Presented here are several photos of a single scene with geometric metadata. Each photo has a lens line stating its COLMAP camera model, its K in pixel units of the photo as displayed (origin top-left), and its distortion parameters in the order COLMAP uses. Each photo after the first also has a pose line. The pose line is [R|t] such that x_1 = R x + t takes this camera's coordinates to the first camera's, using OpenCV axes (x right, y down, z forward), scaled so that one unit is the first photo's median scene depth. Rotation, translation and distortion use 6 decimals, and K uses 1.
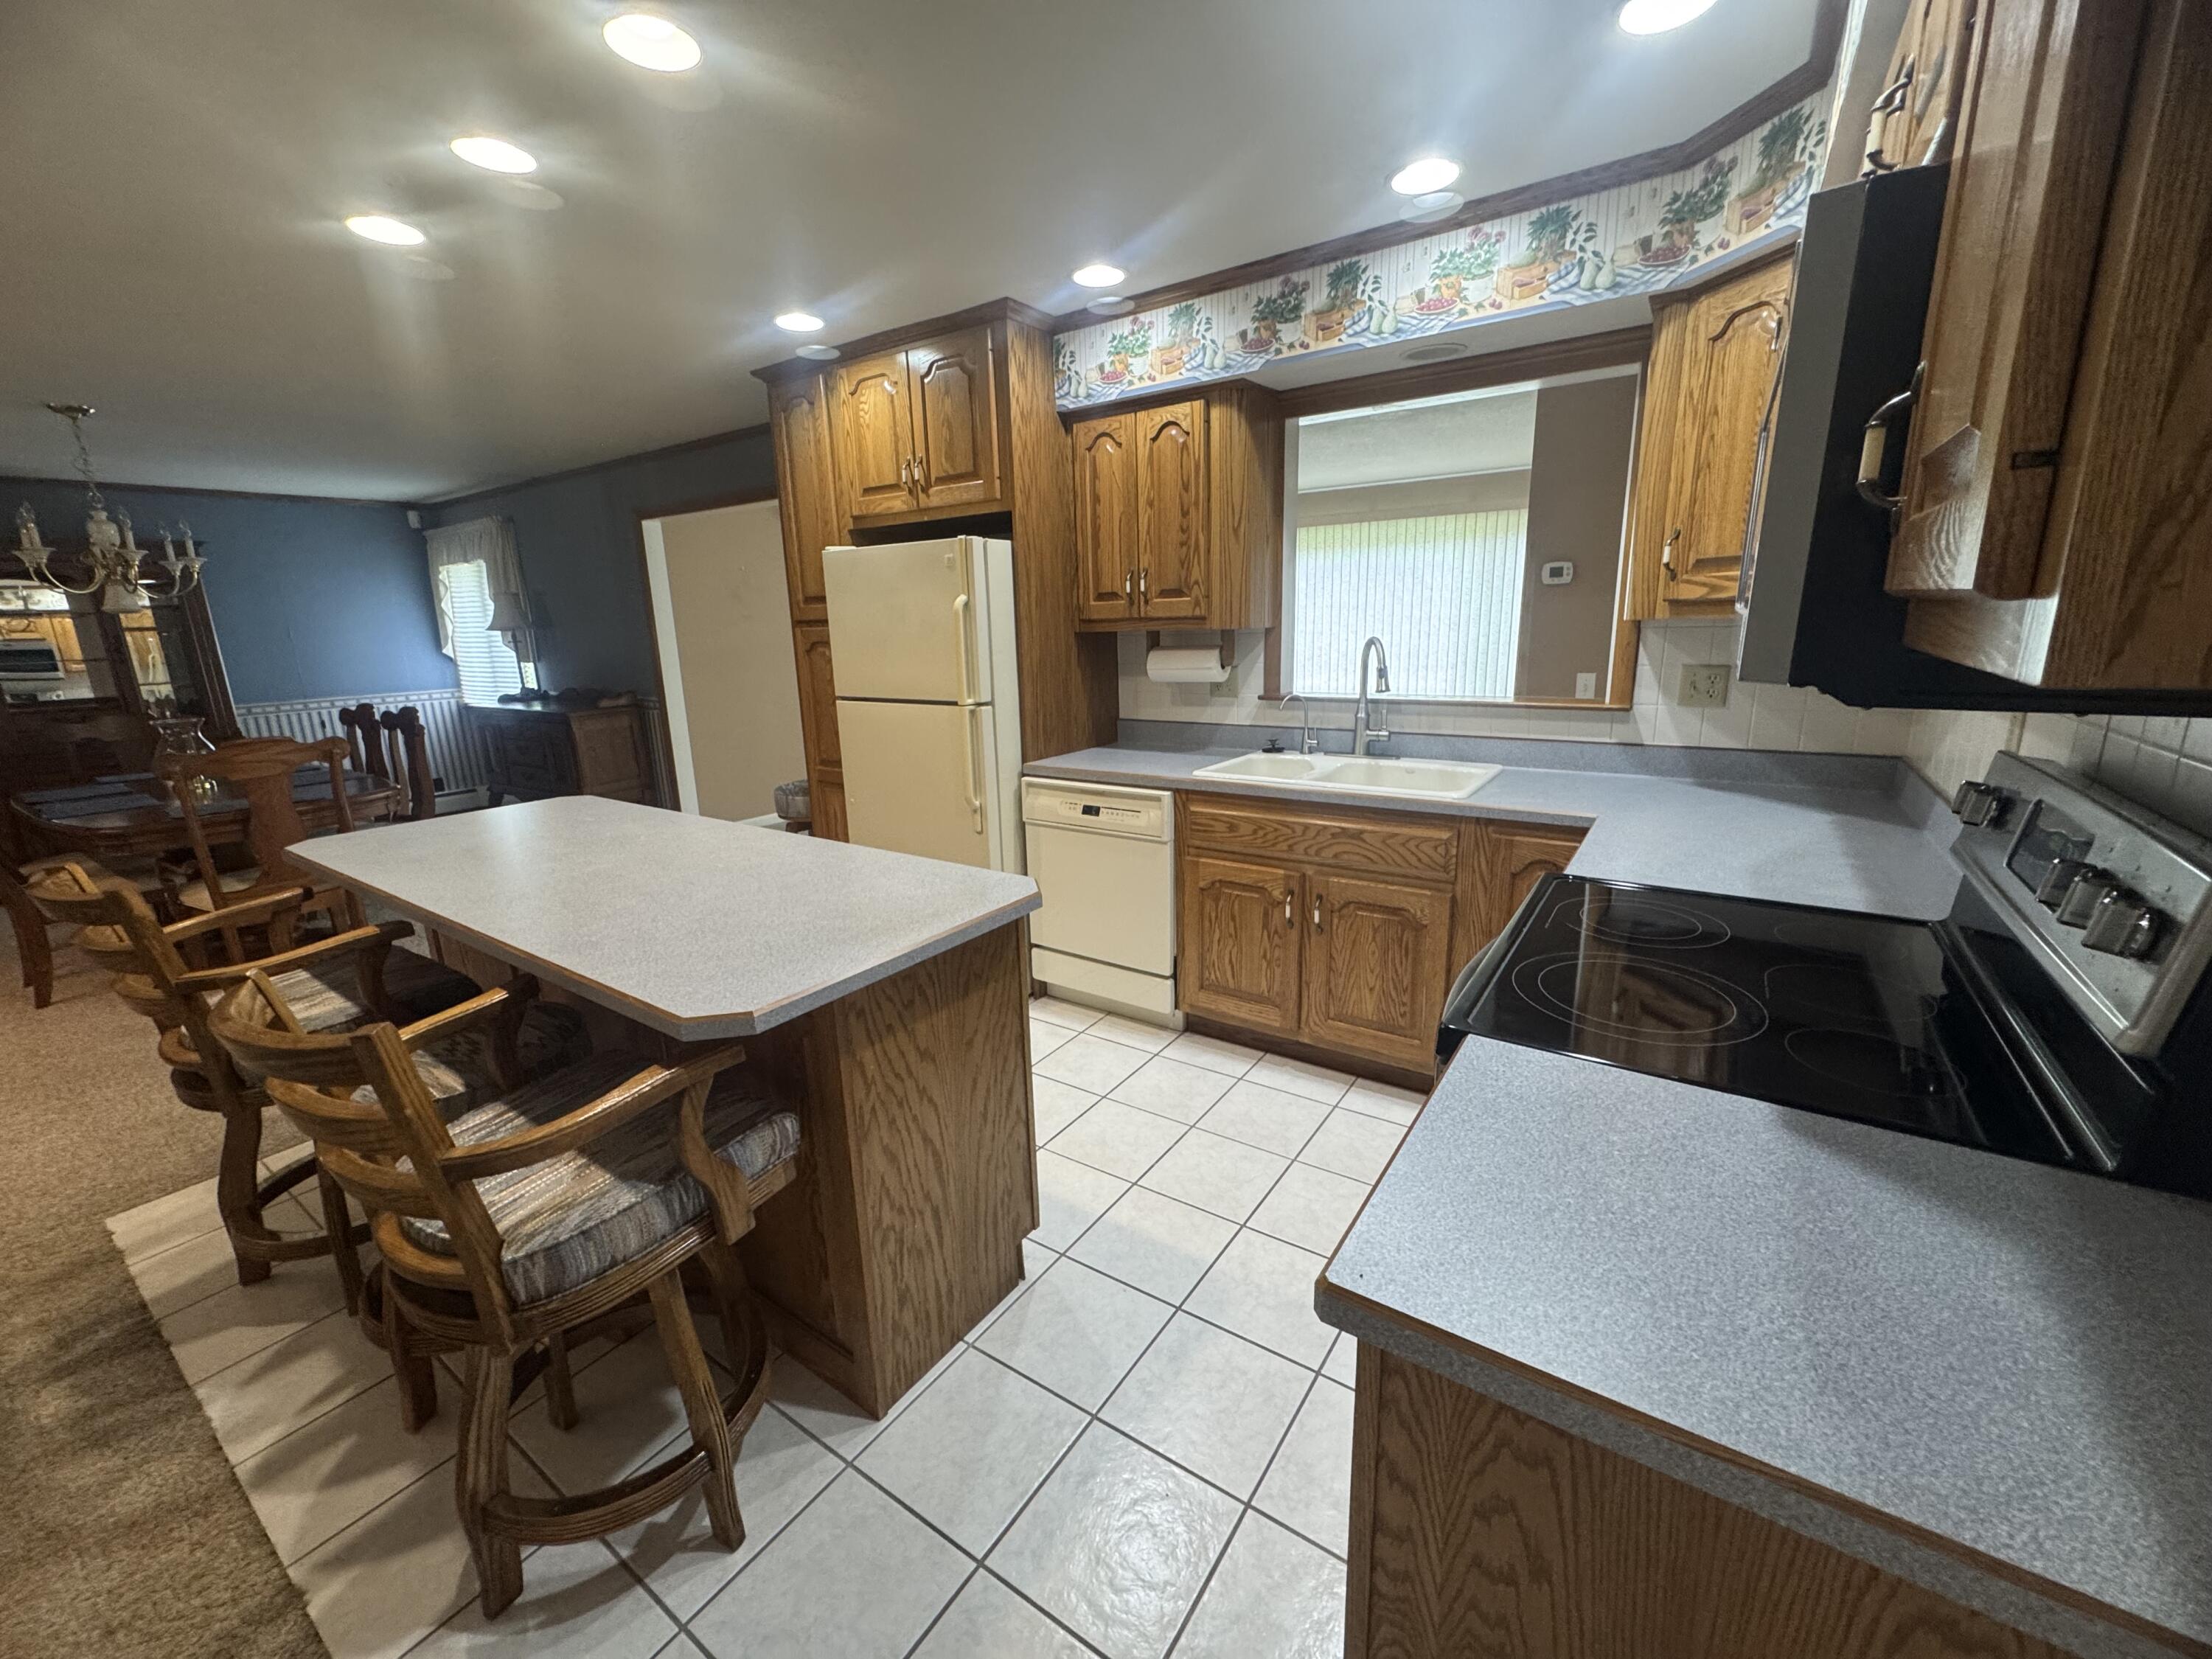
lens RADIAL K [[881.3, 0, 1105.0], [0, 881.3, 826.3], [0, 0, 1]] dist [-0.003844, 0.000383]
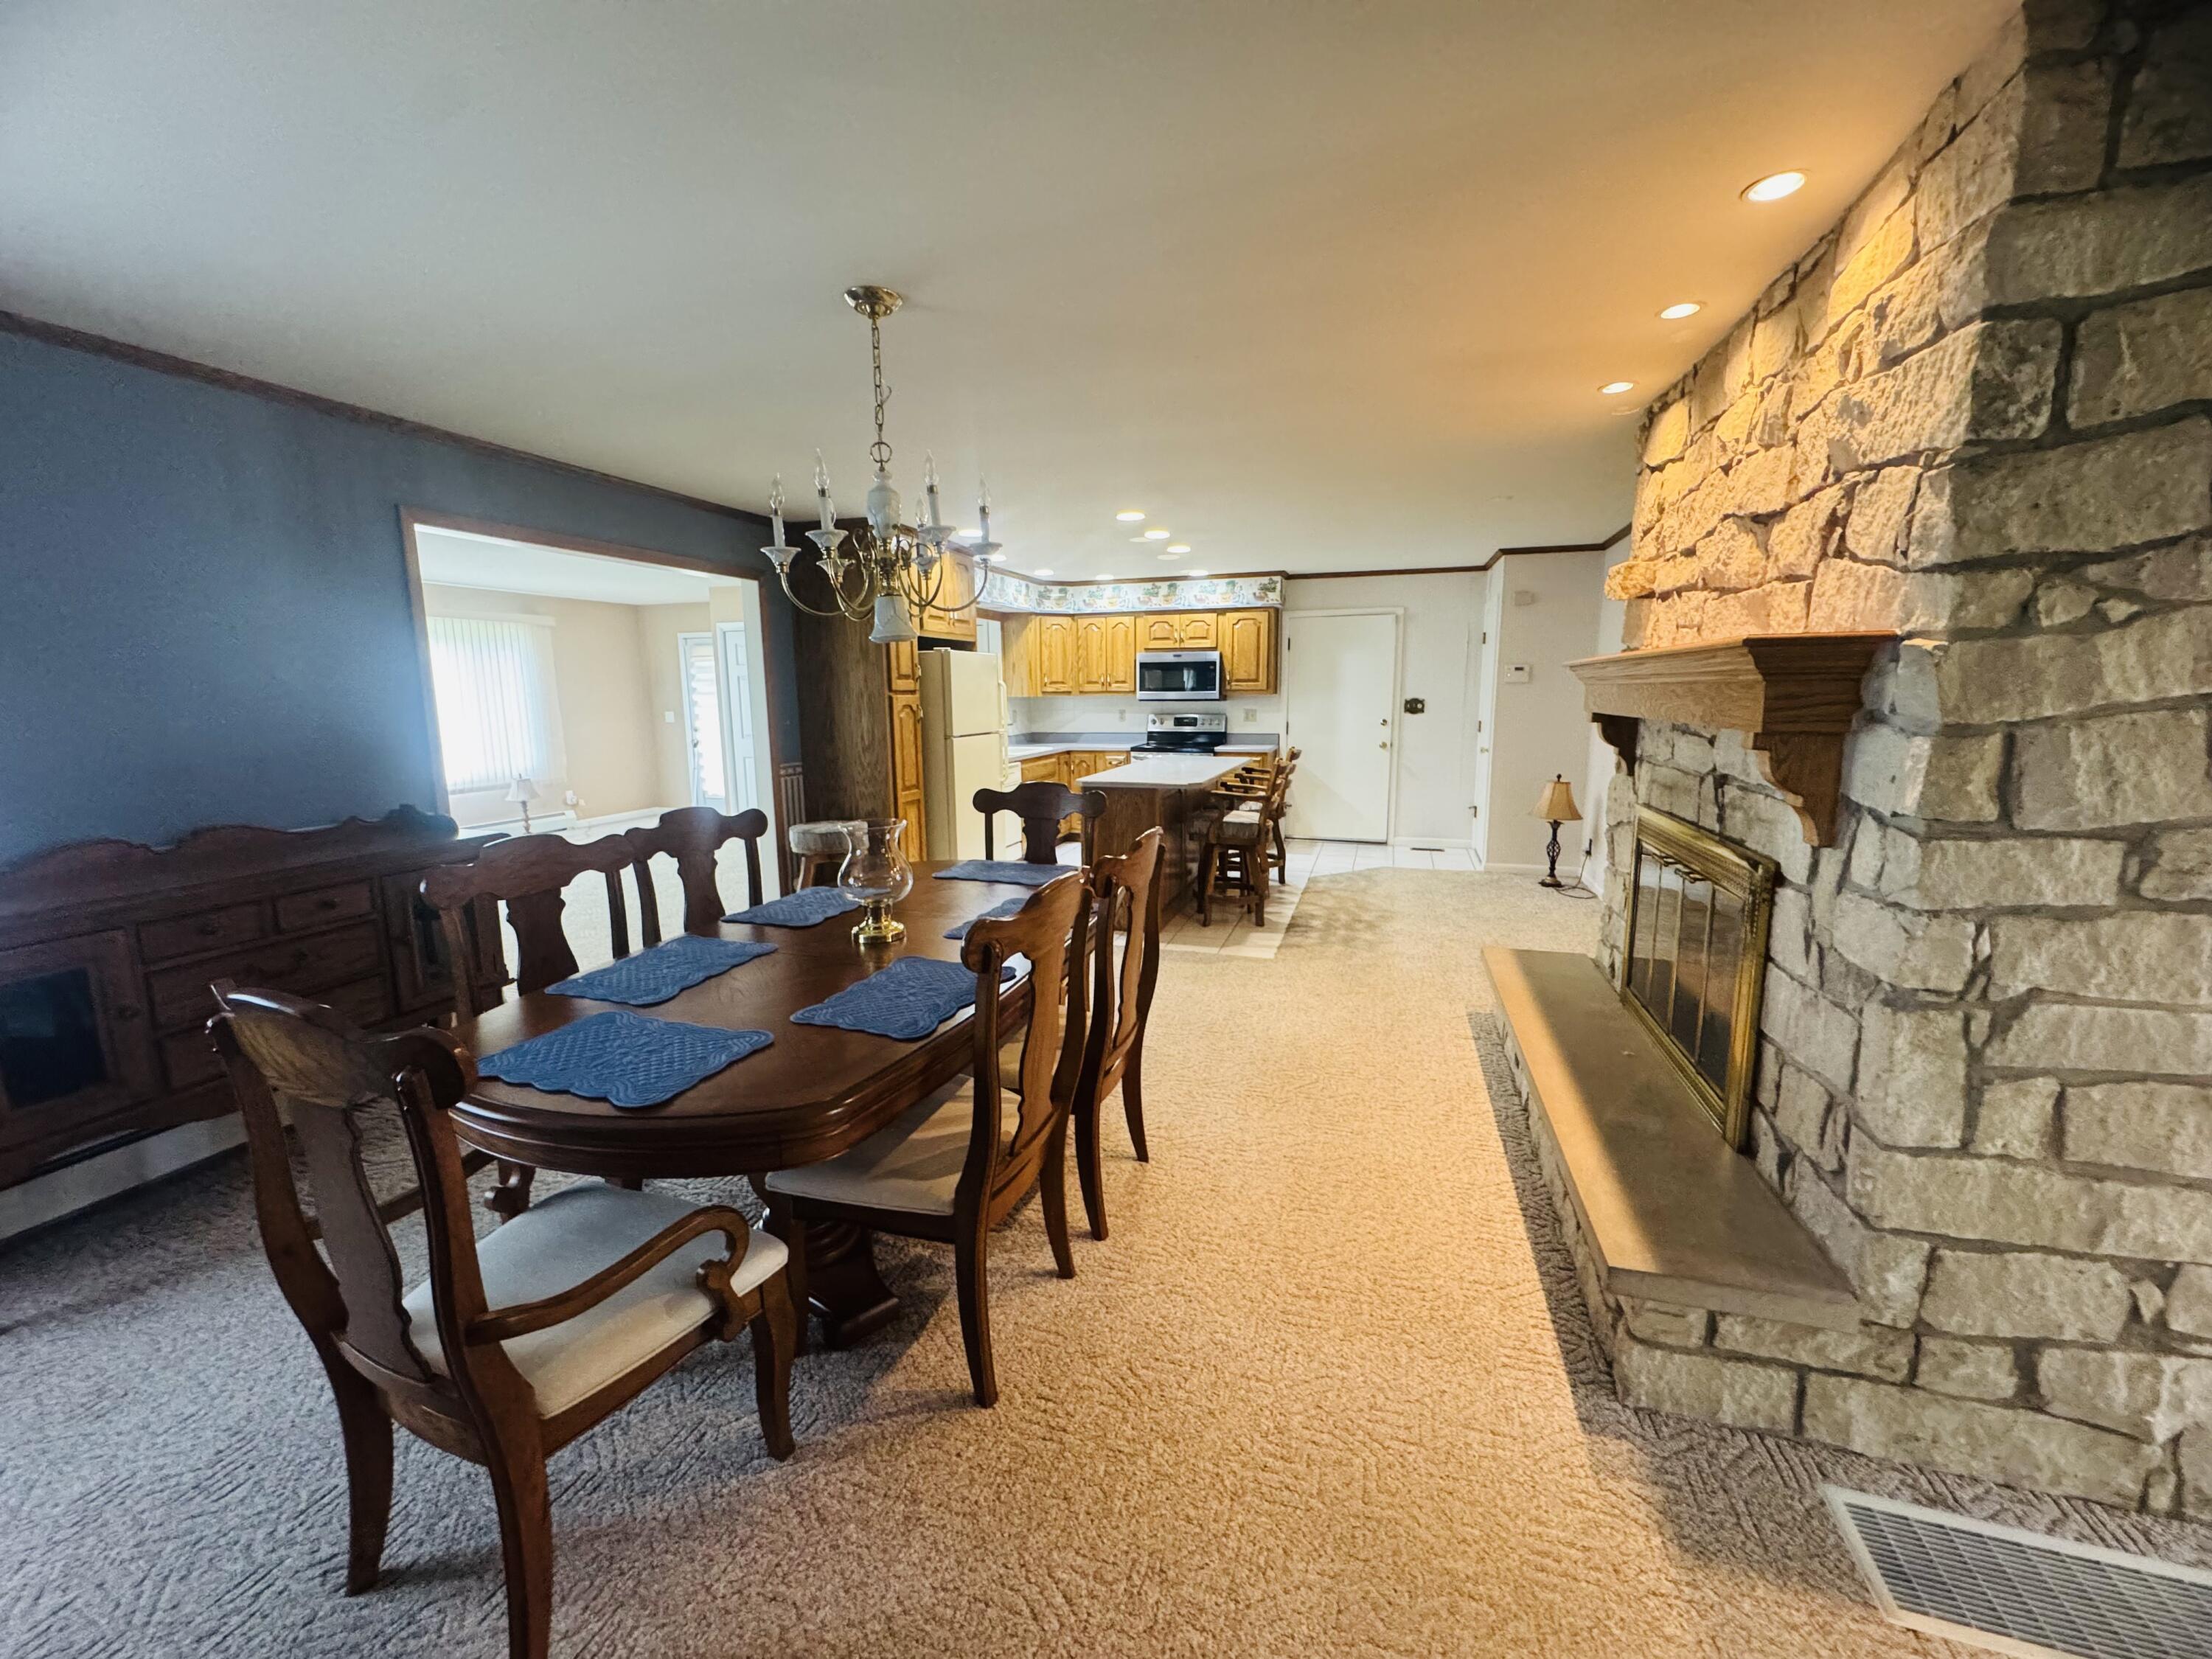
lens RADIAL K [[881.3, 0, 1099.5], [0, 881.3, 828.1], [0, 0, 1]] dist [-0.003844, 0.000383]
pose [[-0.280611, -0.118781, 0.952444, -2.639121], [0.238495, 0.952563, 0.189062, -0.306517], [-0.929719, 0.280206, -0.238970, 1.585266]]
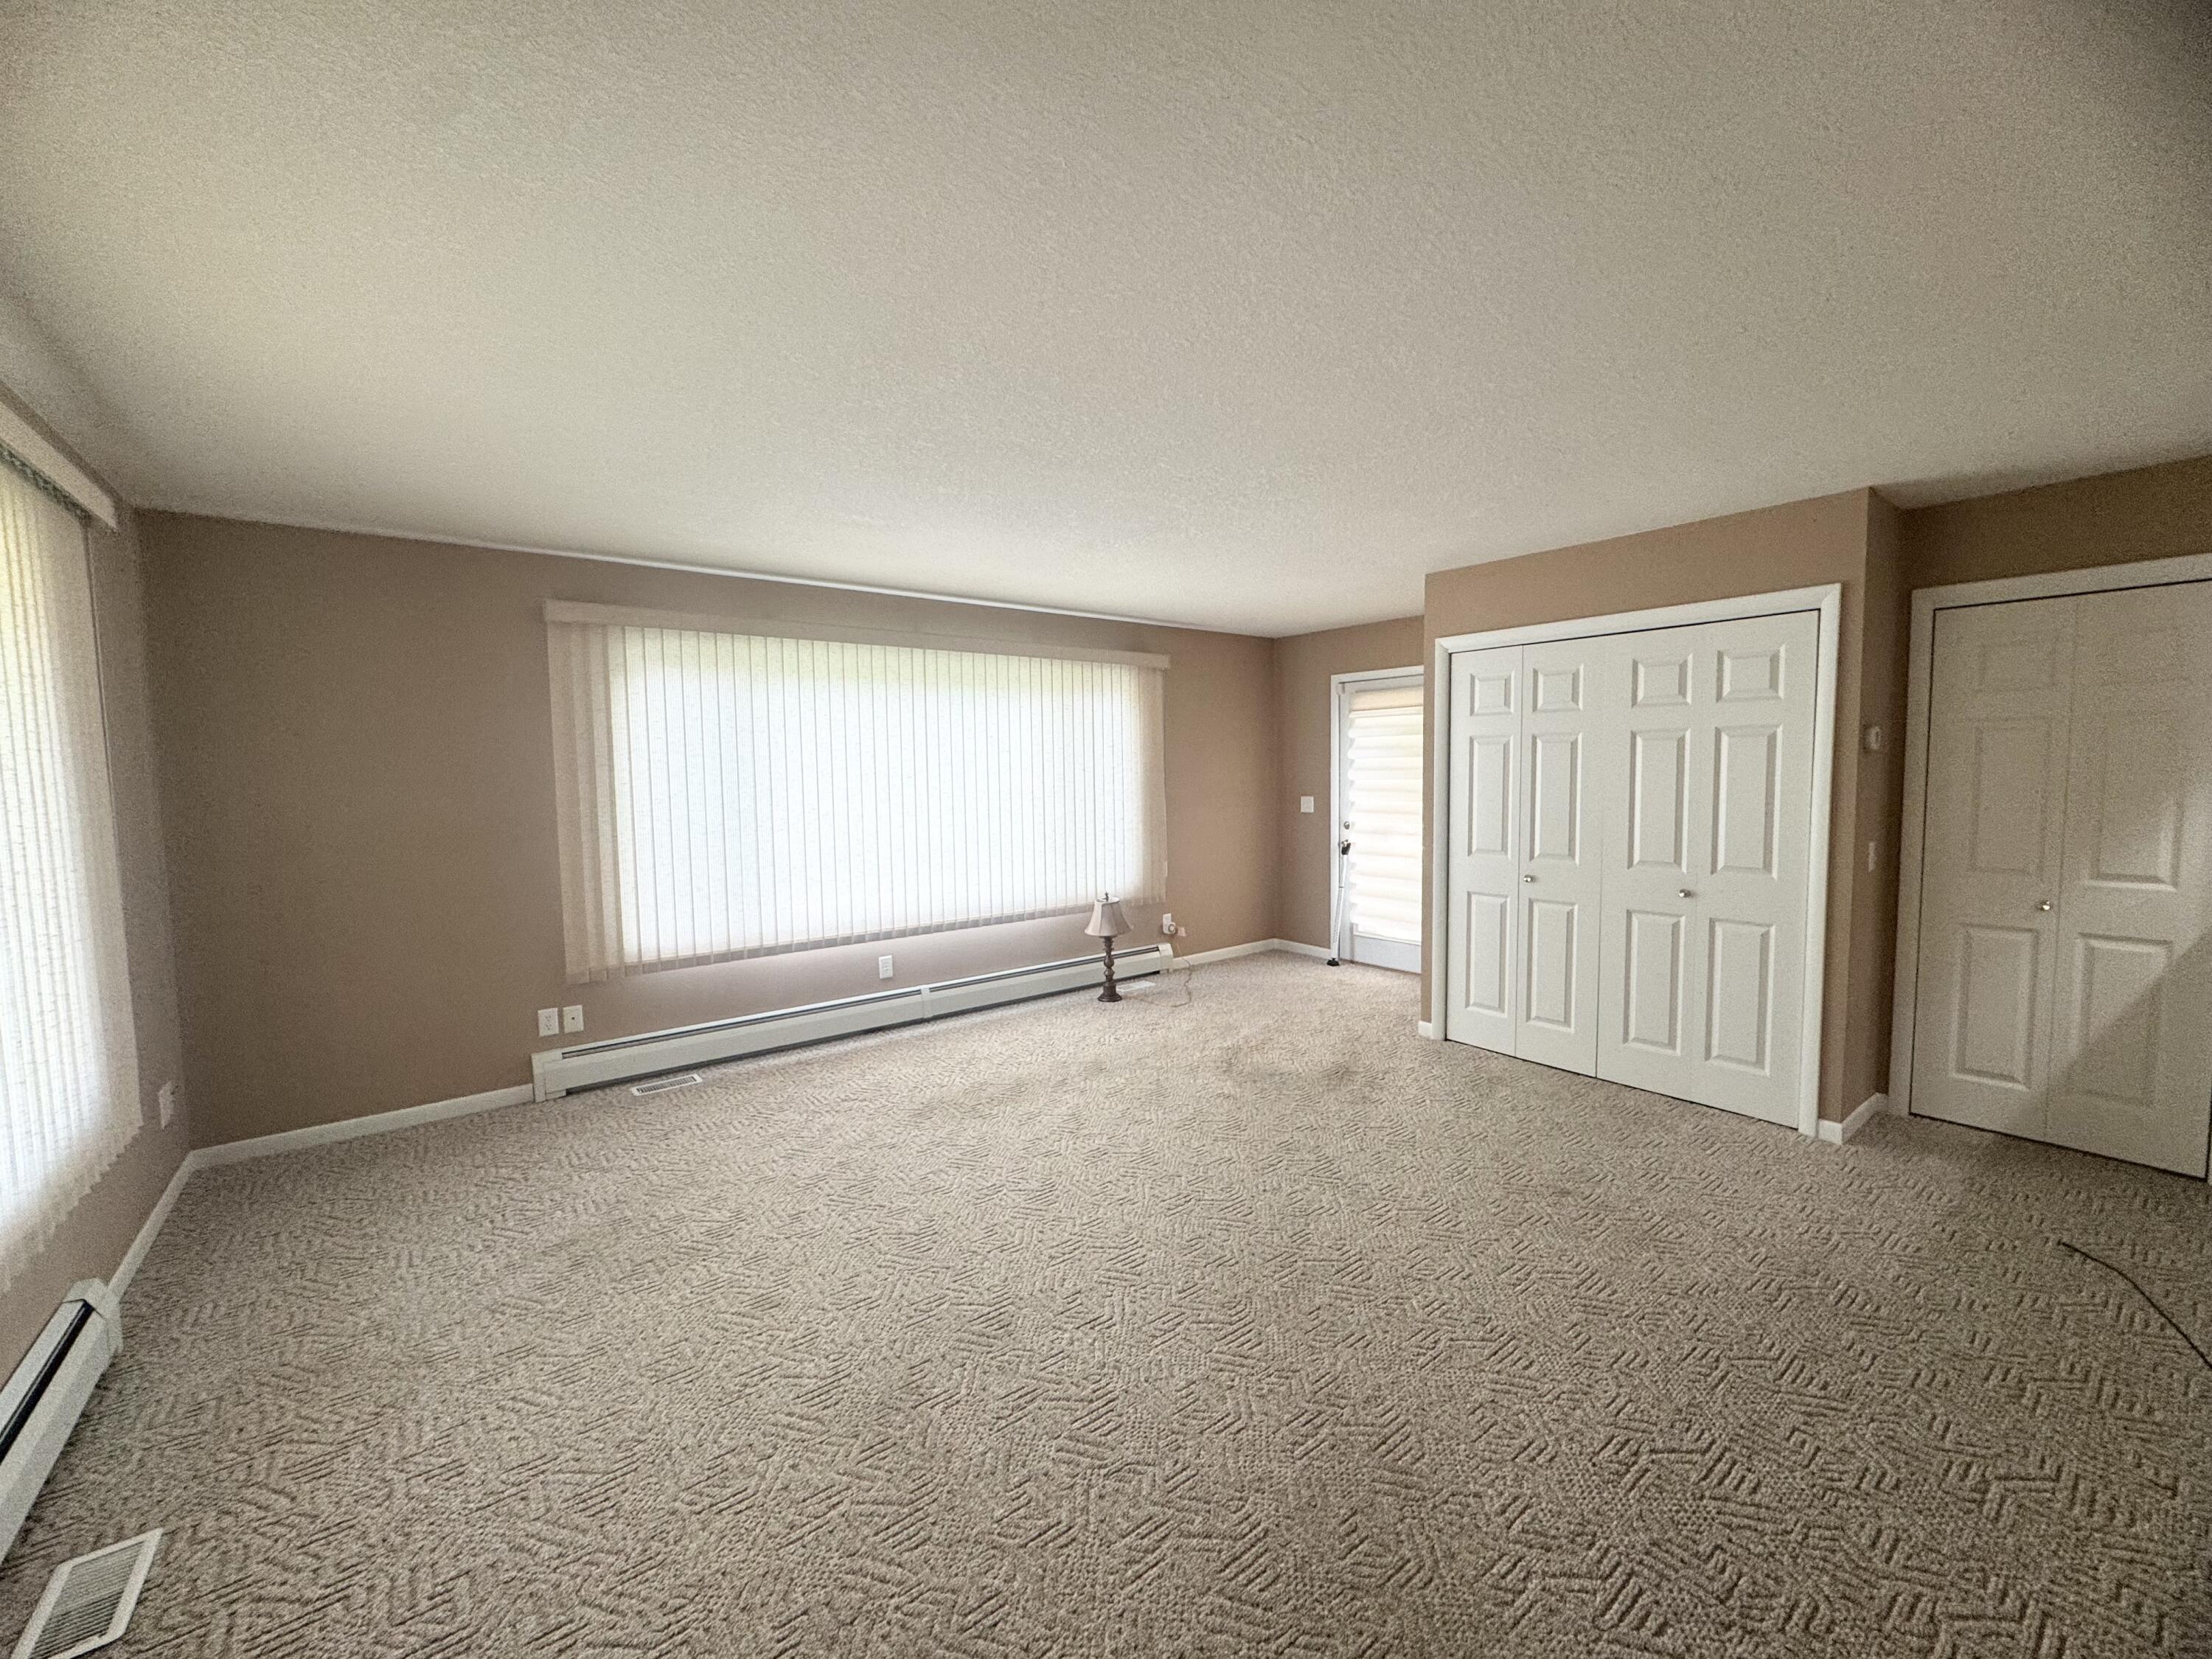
lens RADIAL K [[881.3, 0, 1096.5], [0, 881.3, 830.8], [0, 0, 1]] dist [-0.003844, 0.000383]
pose [[0.309869, -0.045397, 0.949695, -0.838519], [0.225481, 0.973873, -0.027017, -0.496315], [-0.923656, 0.222510, 0.312009, 2.099001]]
